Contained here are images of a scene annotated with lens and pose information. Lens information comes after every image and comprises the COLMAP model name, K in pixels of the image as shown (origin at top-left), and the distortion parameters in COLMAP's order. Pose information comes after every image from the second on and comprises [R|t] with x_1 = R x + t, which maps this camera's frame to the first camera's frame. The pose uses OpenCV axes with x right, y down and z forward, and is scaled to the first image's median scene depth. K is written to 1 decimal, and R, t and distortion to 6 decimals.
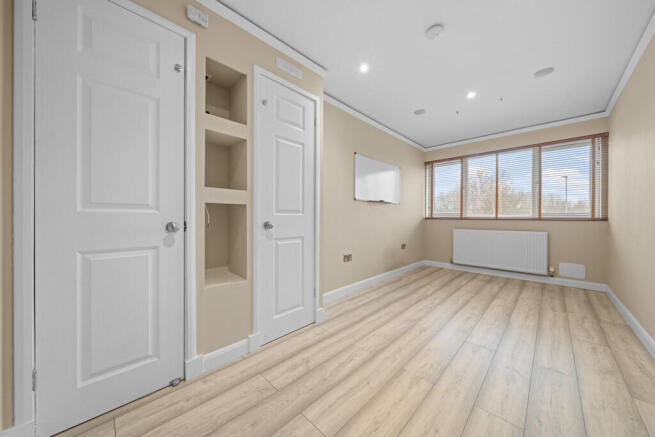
lens RADIAL K [[229.6, 0, 325.6], [0, 229.6, 216.9], [0, 0, 1]] dist [0.000302, -0.000066]
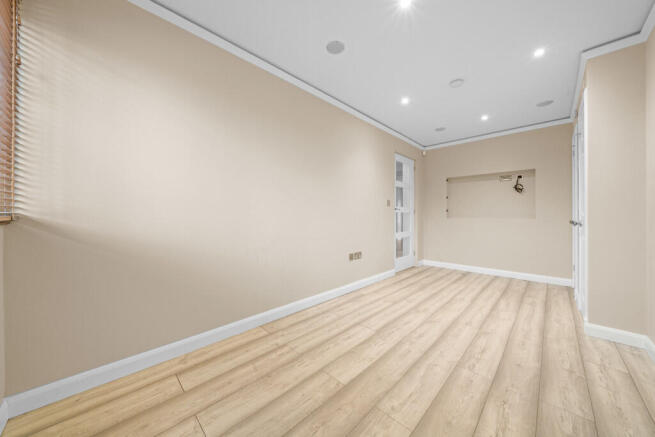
lens RADIAL K [[229.6, 0, 325.6], [0, 229.6, 216.9], [0, 0, 1]] dist [0.000302, -0.000066]
pose [[-0.999946, -0.010137, 0.002079, 0.982262], [-0.010116, 0.999902, 0.009670, -0.003284], [-0.002177, 0.009648, -0.999951, 1.856438]]
